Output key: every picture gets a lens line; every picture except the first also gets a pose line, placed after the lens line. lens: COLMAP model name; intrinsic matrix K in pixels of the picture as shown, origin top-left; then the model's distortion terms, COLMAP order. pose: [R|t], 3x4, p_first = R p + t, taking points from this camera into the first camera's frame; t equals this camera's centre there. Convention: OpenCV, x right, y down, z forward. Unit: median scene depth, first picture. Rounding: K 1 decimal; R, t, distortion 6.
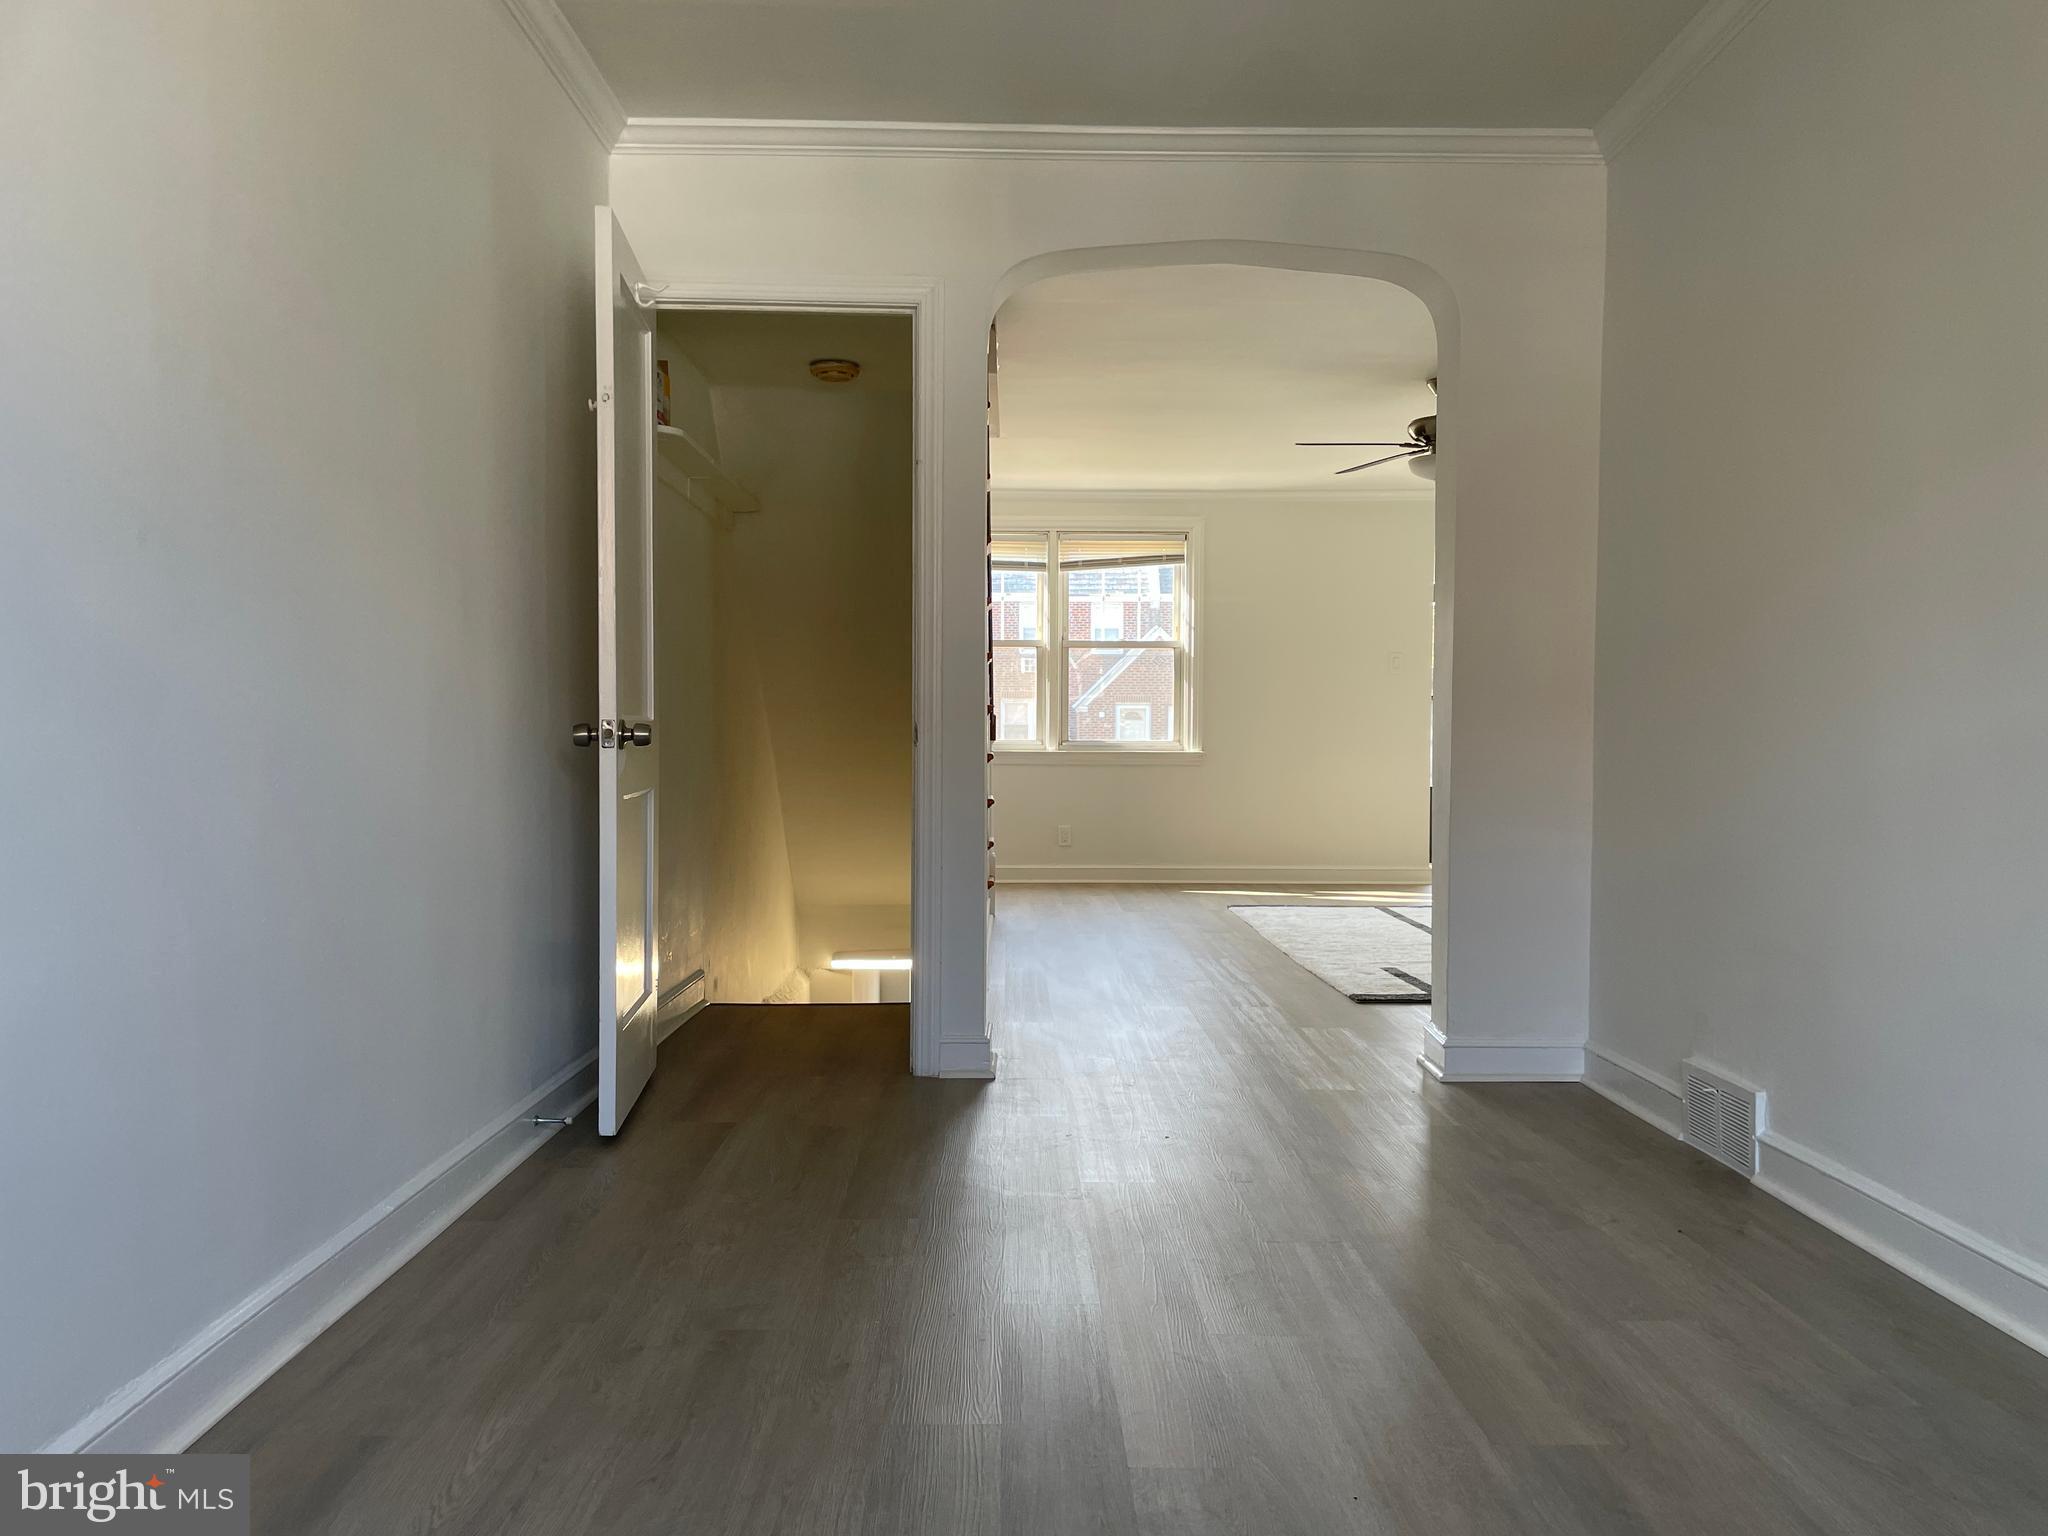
lens RADIAL K [[1524.2, 0, 1024.0], [0, 1524.2, 768.0], [0, 0, 1]] dist [0.083914, -0.122835]
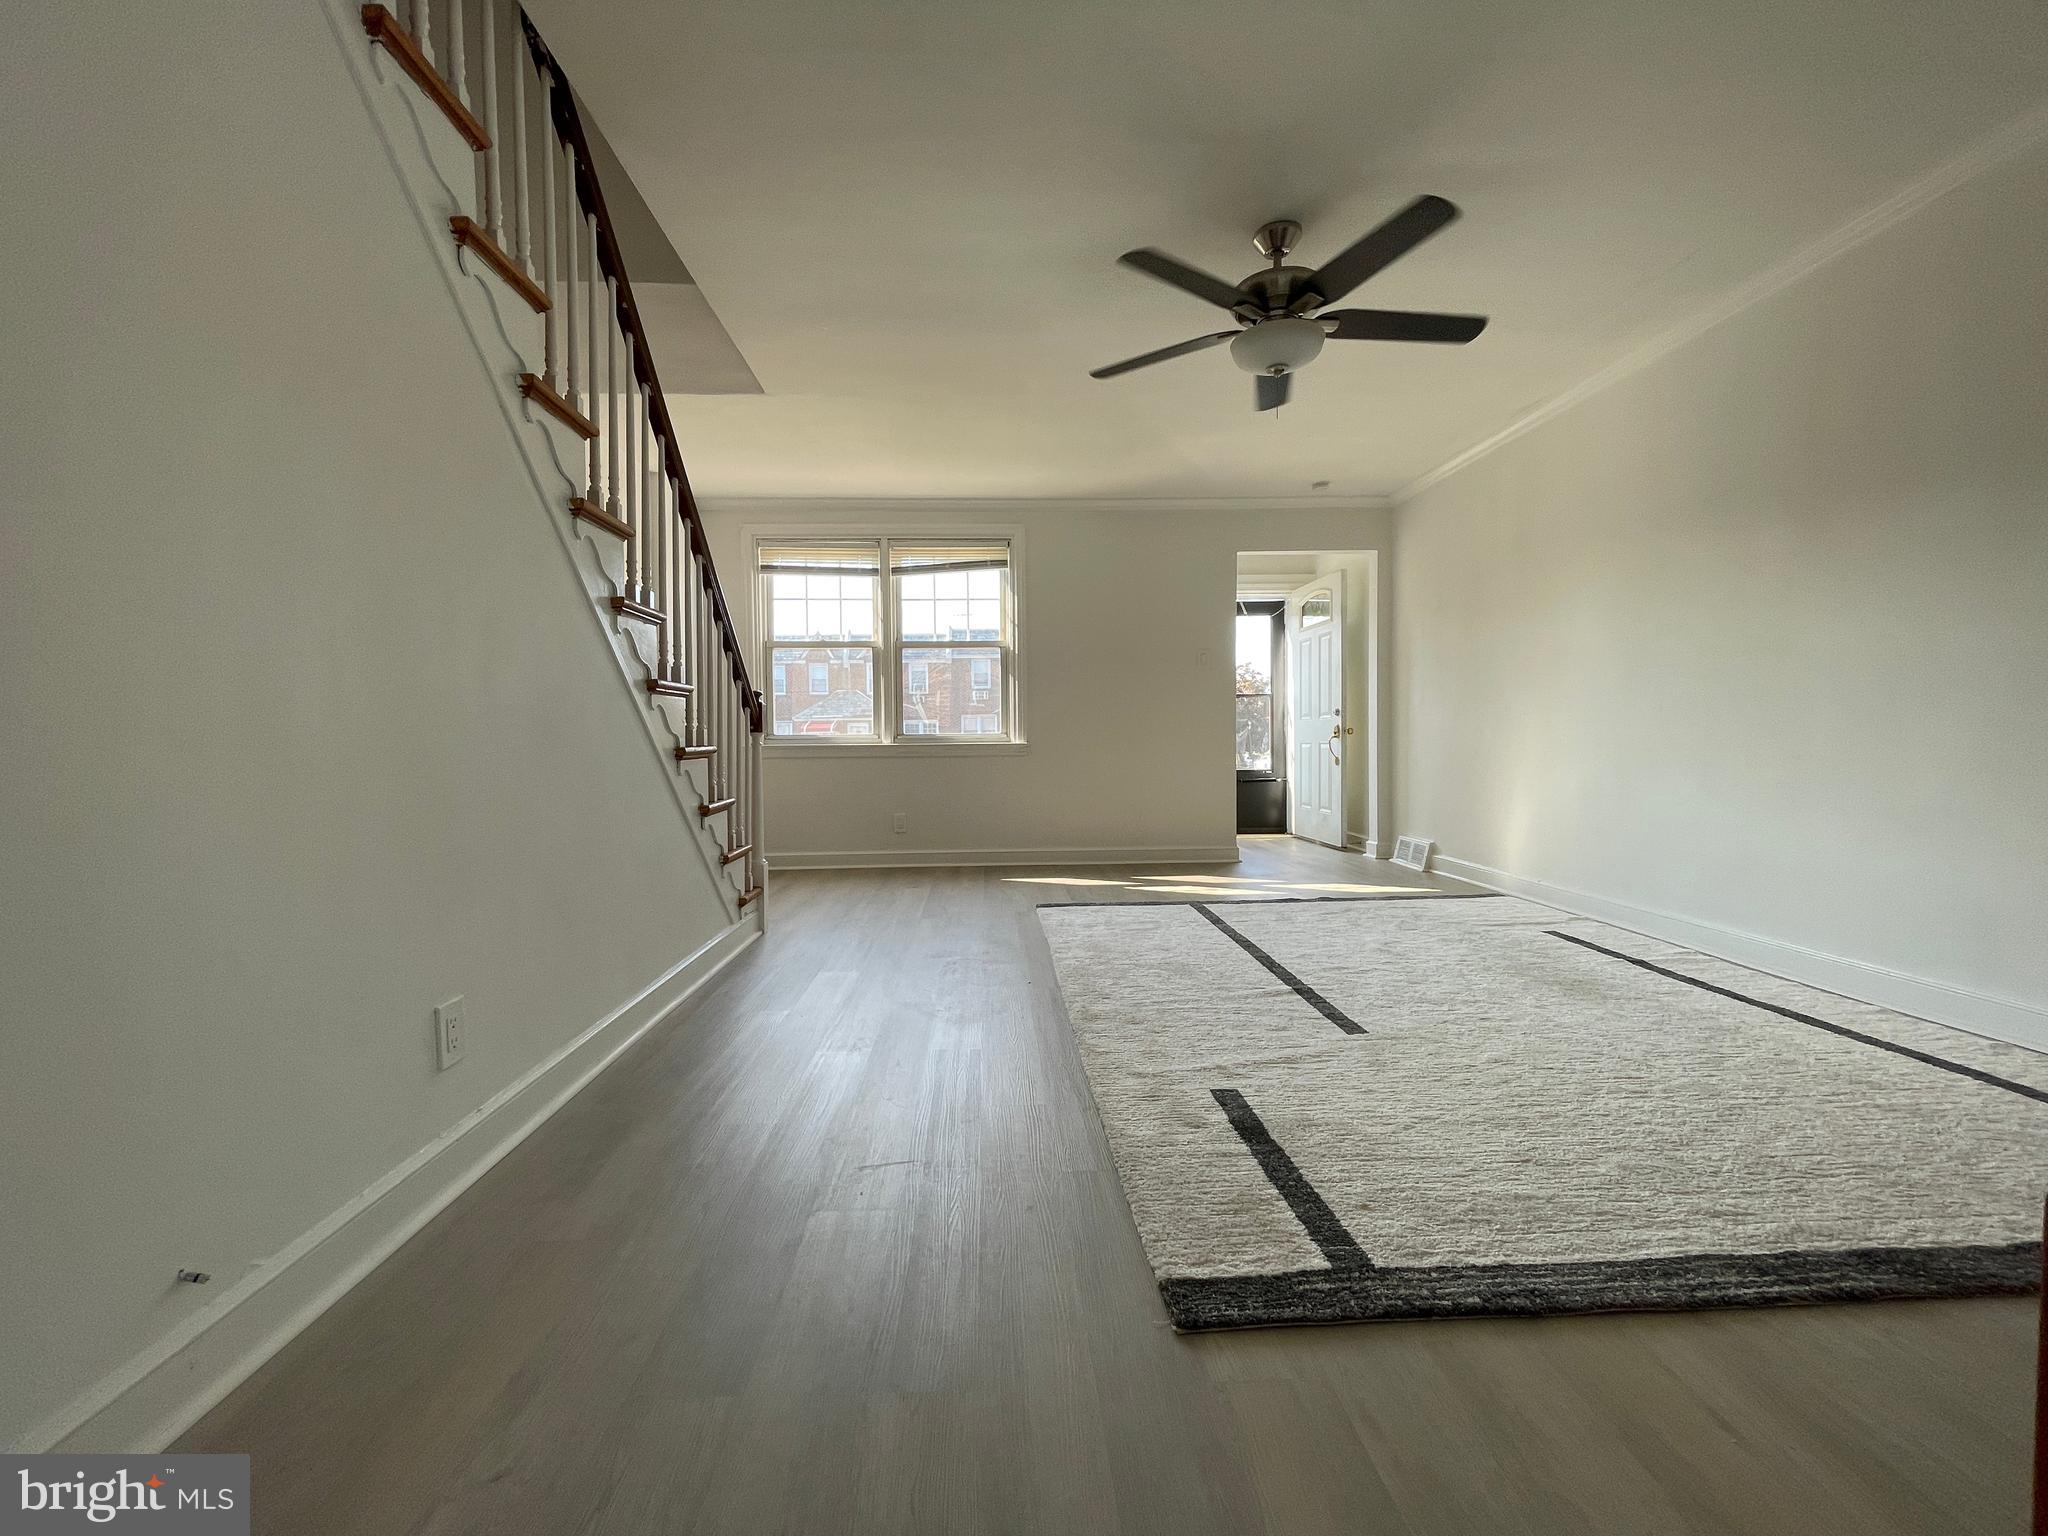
lens RADIAL K [[817.9, 0, 1024.0], [0, 817.9, 768.0], [0, 0, 1]] dist [-0.000160, -0.000003]
pose [[0.999046, -0.016702, 0.040362, 0.090893], [0.016142, 0.999769, 0.014174, -0.001238], [-0.040589, -0.013509, 0.999085, 0.422729]]
